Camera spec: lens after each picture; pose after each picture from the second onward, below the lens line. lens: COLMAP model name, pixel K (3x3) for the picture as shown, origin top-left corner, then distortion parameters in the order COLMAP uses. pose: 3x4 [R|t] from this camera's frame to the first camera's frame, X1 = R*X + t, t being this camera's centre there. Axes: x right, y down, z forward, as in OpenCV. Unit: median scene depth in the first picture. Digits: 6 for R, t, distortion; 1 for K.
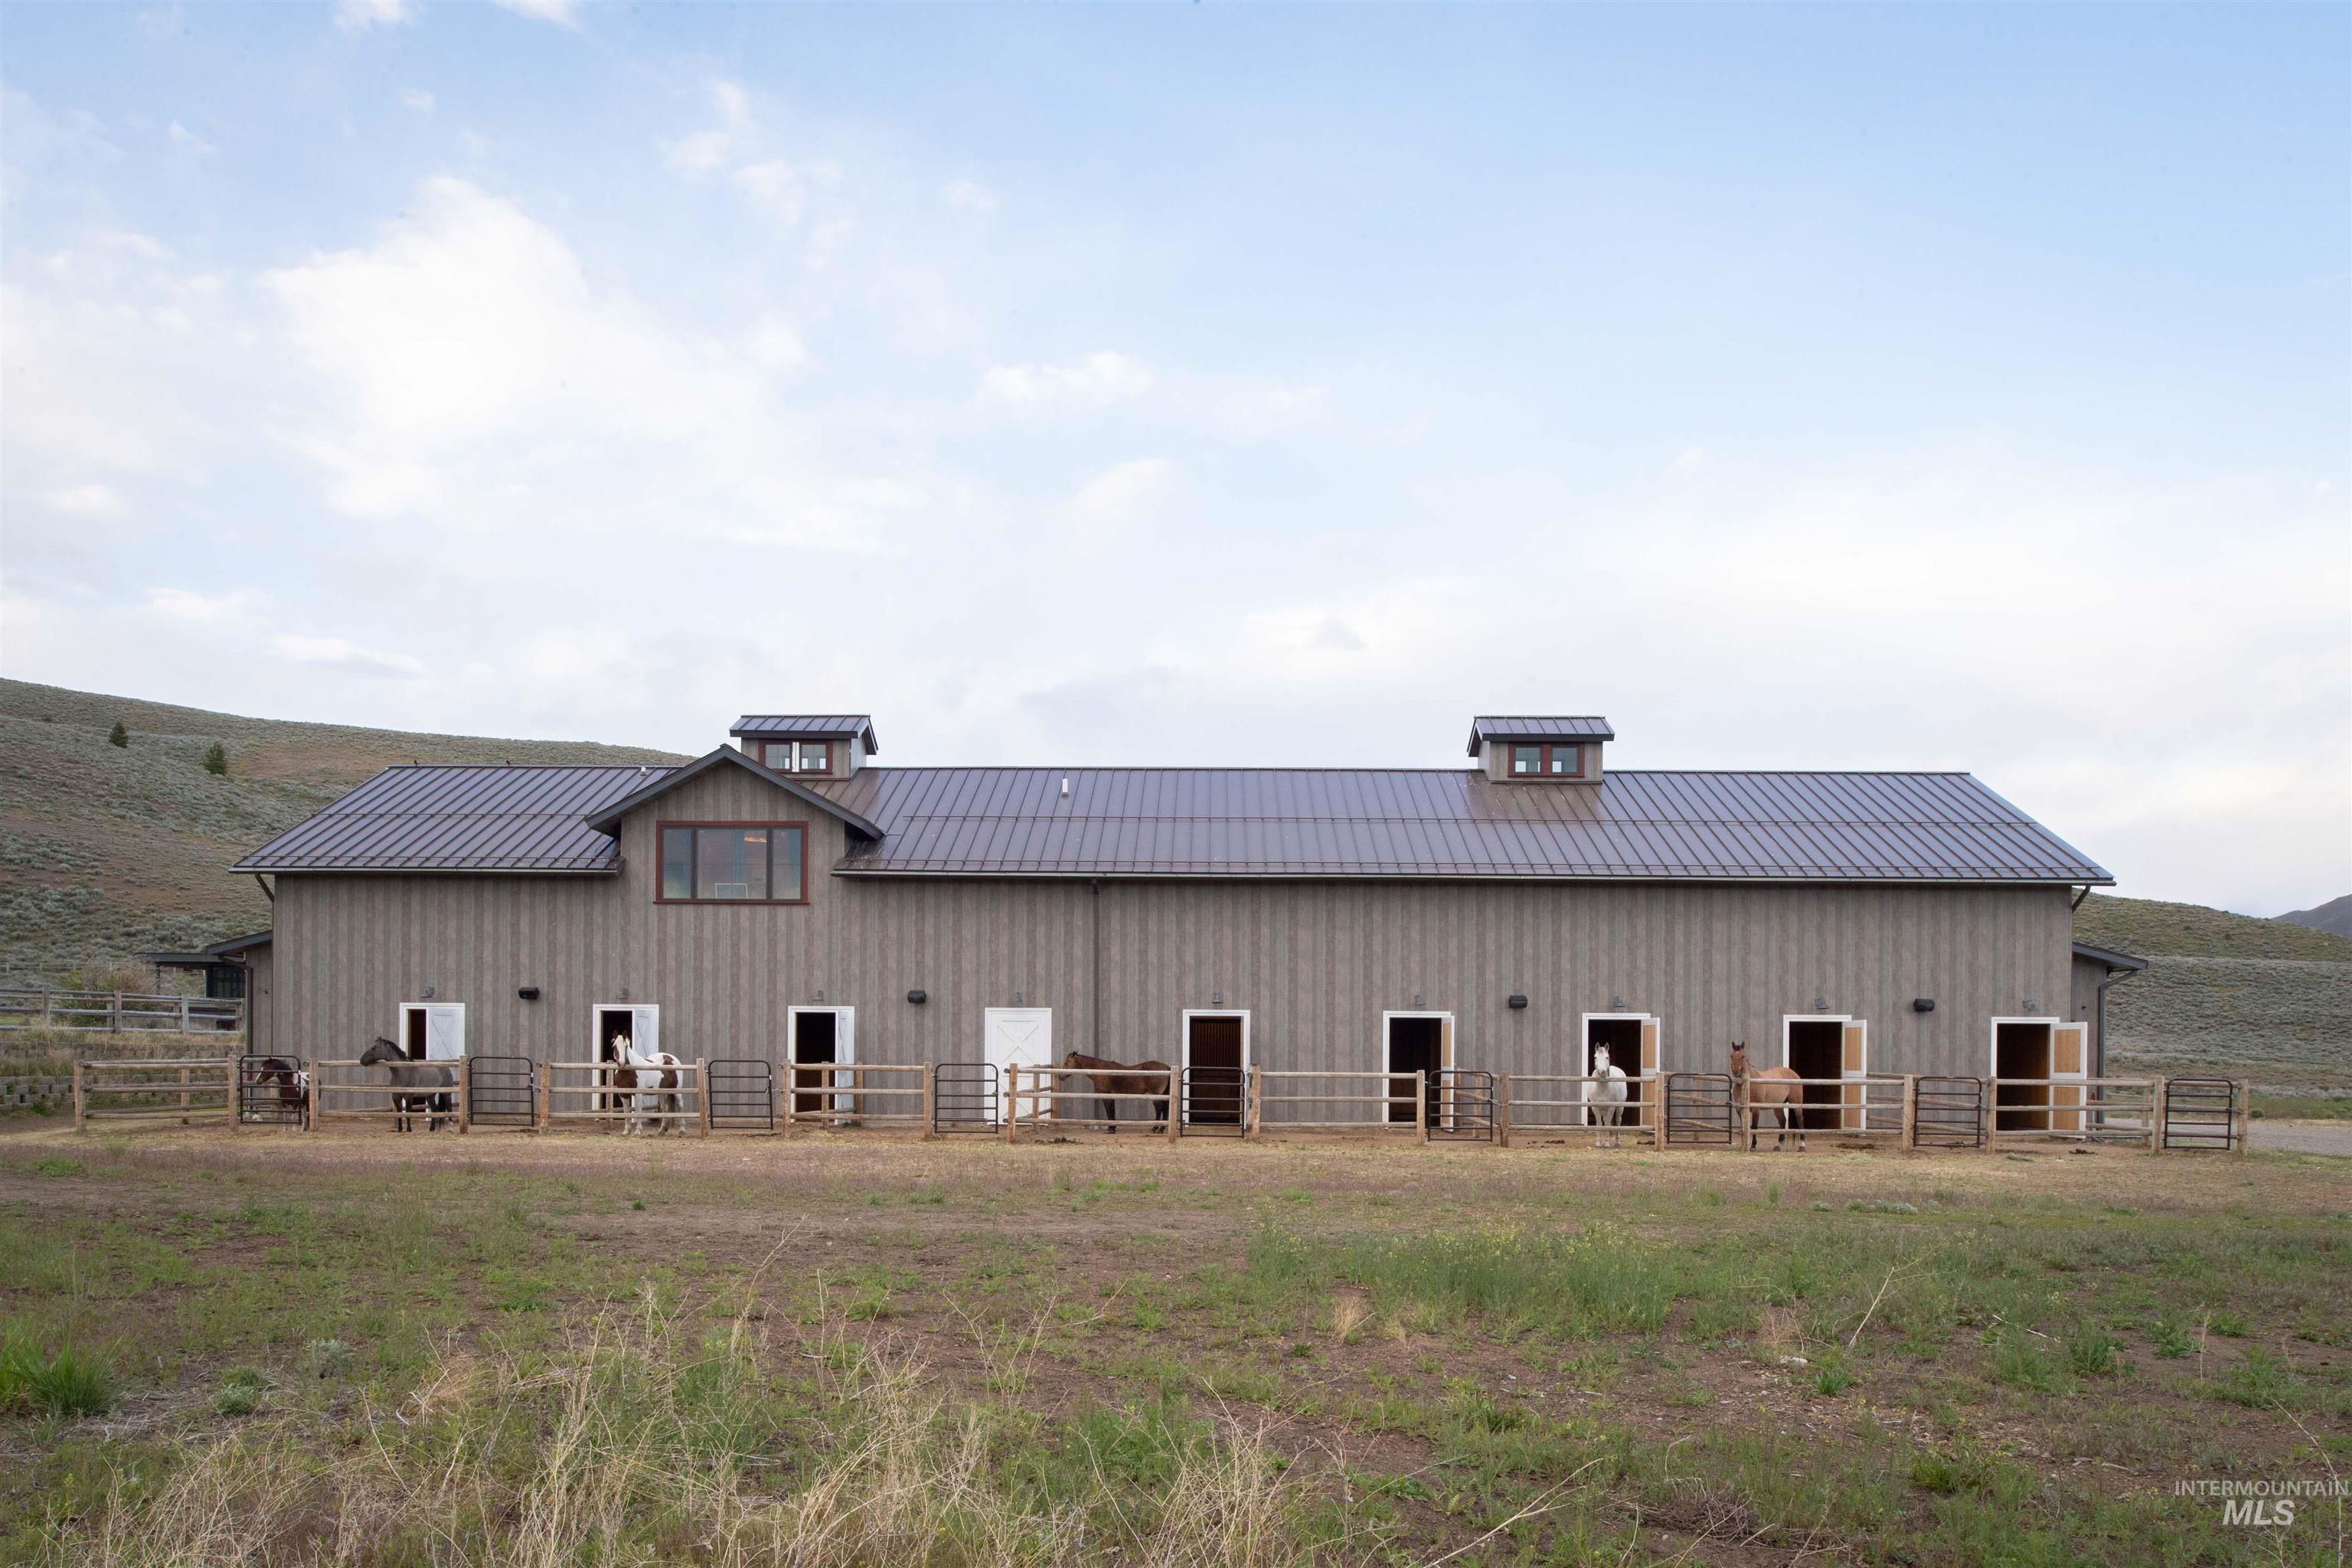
lens RADIAL K [[1675.3, 0, 1167.3], [0, 1675.3, 781.1], [0, 0, 1]] dist [-0.004183, -0.000456]
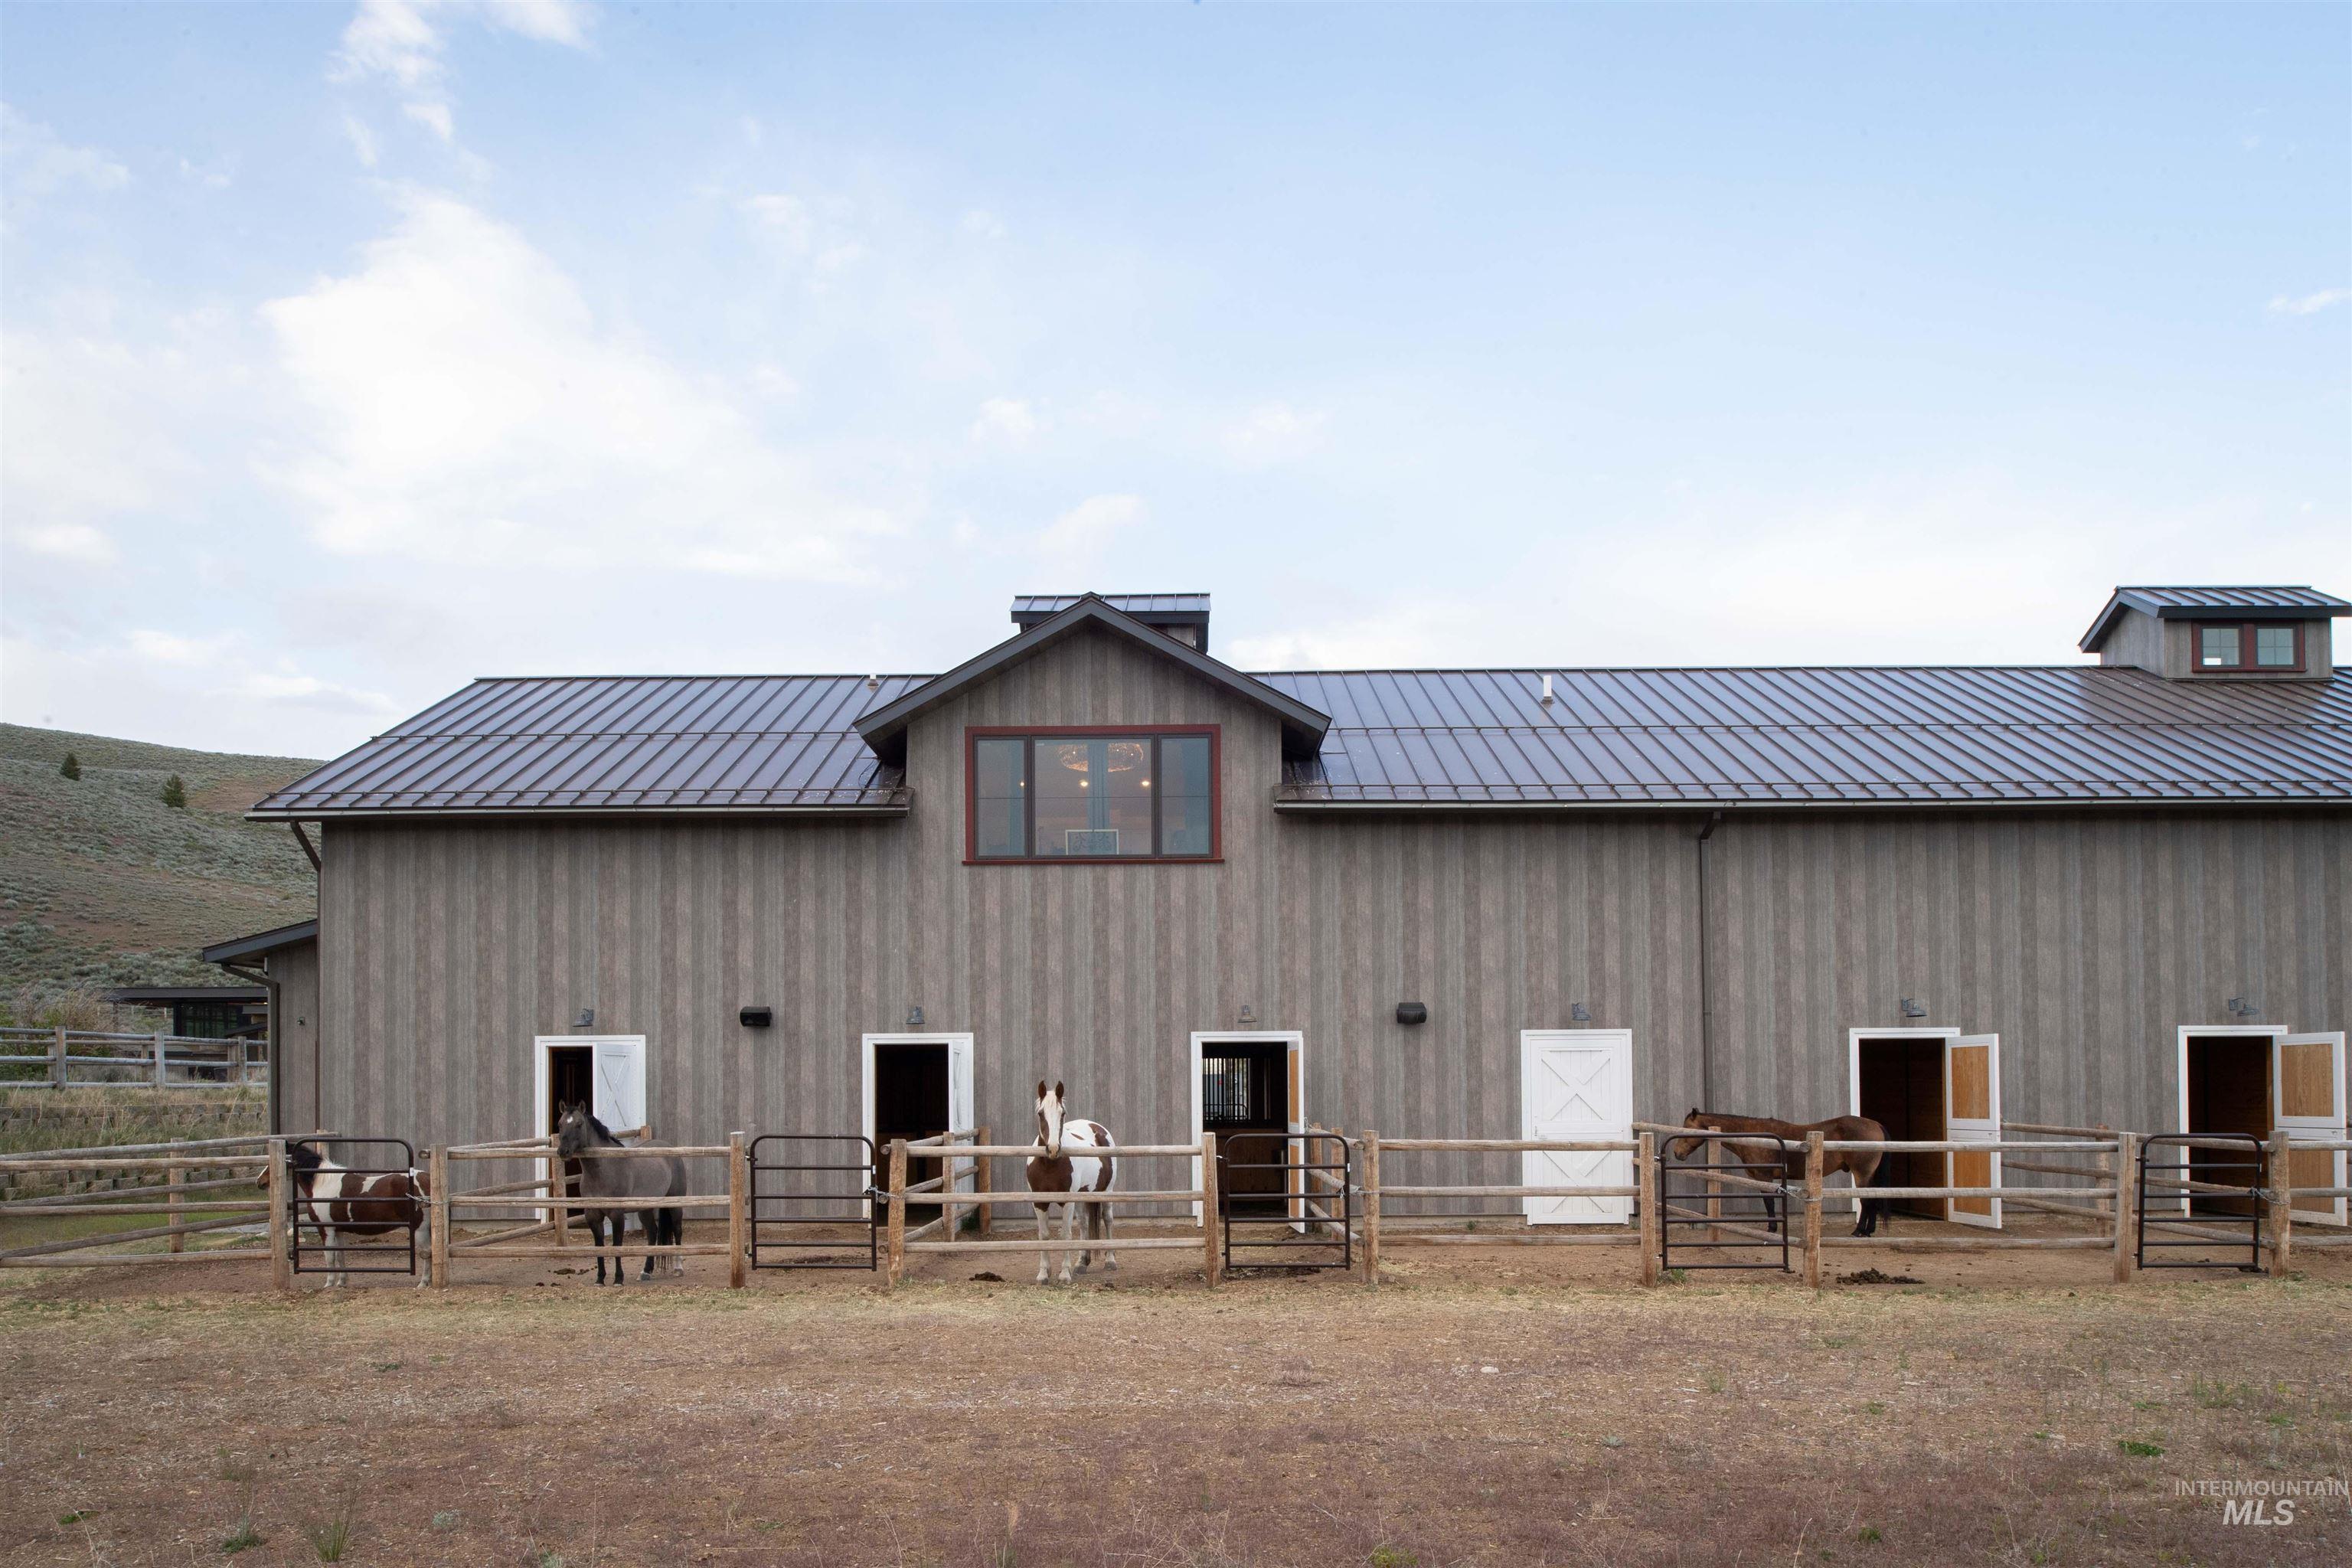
lens RADIAL K [[1675.3, 0, 1184.9], [0, 1675.3, 792.3], [0, 0, 1]] dist [-0.004183, -0.000456]
pose [[0.999565, -0.010192, 0.027685, -0.243563], [0.010509, 0.999881, -0.011330, 0.054927], [-0.027566, 0.011616, 0.999552, 0.396865]]
